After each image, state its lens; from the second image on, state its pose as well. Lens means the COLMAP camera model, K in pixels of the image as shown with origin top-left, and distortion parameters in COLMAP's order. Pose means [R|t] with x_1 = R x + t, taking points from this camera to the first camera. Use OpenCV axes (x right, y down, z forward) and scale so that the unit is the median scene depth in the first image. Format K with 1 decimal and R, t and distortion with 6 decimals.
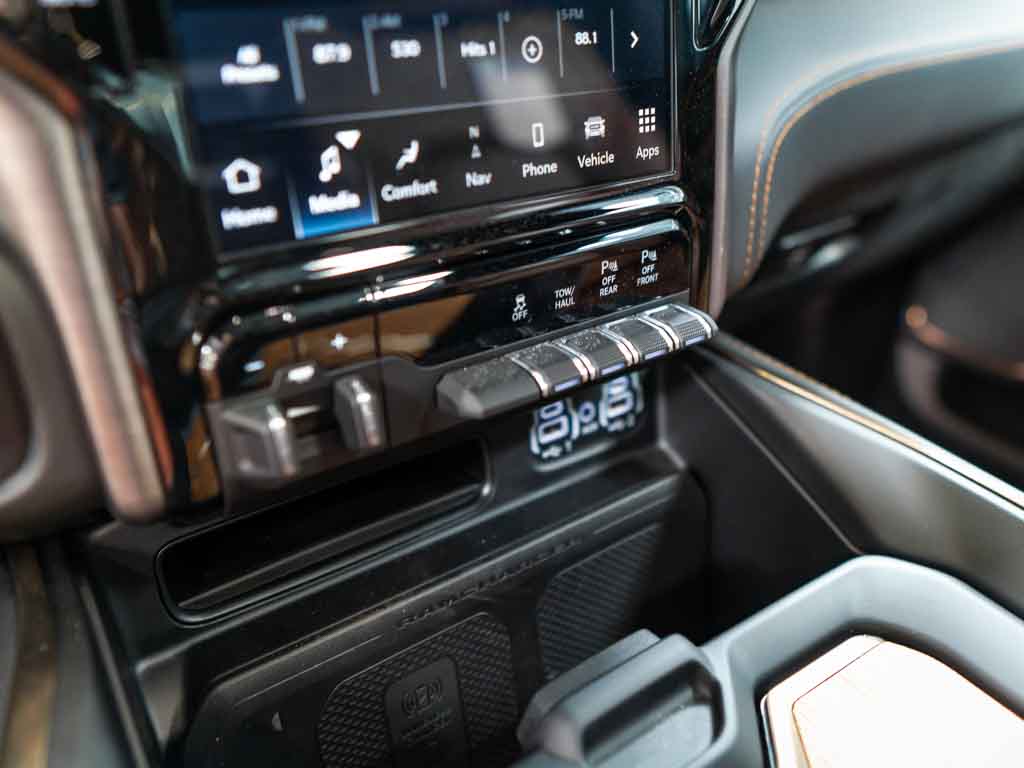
lens RADIAL K [[798.5, 0, 507.4], [0, 798.5, 382.0], [0, 0, 1]] dist [0.011697, -0.011106]
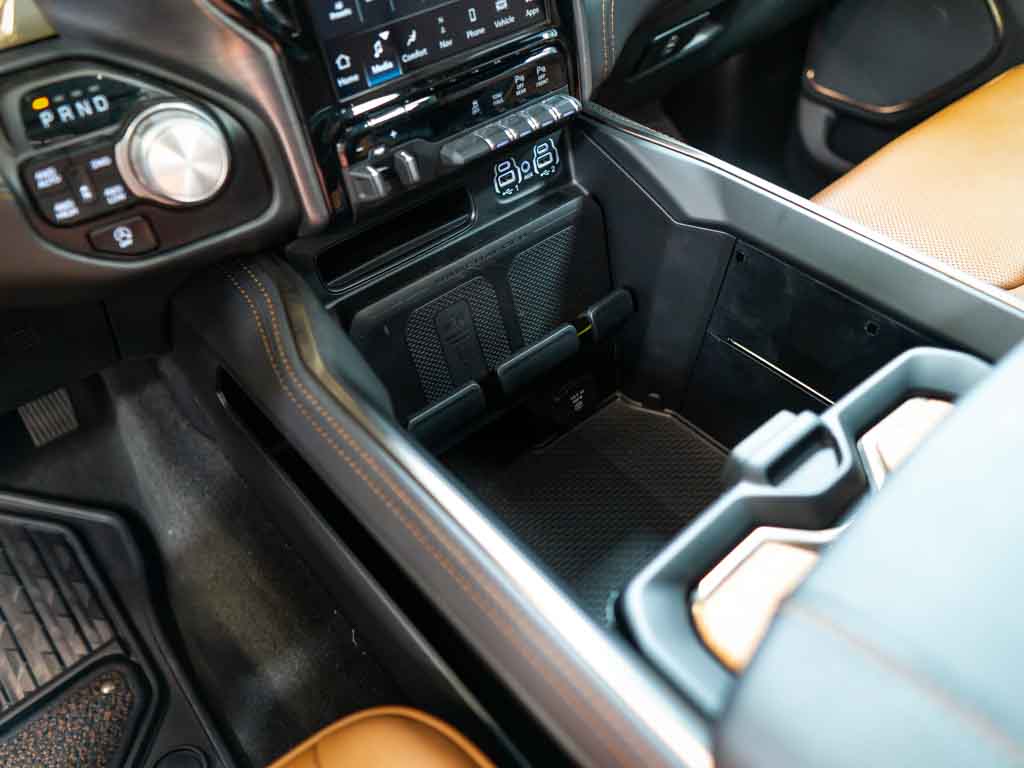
lens RADIAL K [[798.5, 0, 507.0], [0, 798.5, 379.5], [0, 0, 1]] dist [0.011697, -0.011106]
pose [[0.992041, -0.125487, -0.010337, 0.028016], [0.124499, 0.965332, 0.229419, 0.109387], [-0.018810, -0.228881, 0.973273, -1.045926]]
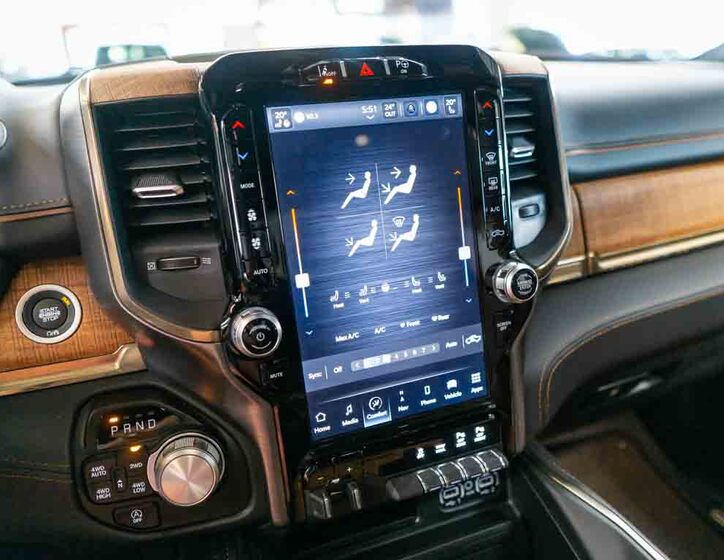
lens RADIAL K [[584.3, 0, 364.2], [0, 584.3, 279.3], [0, 0, 1]] dist [0.003581, 0.017233]
pose [[0.966810, 0.010503, -0.255279, 0.303619], [-0.056086, 0.983508, -0.171947, -0.299076], [0.249263, 0.180558, 0.951455, -0.909510]]
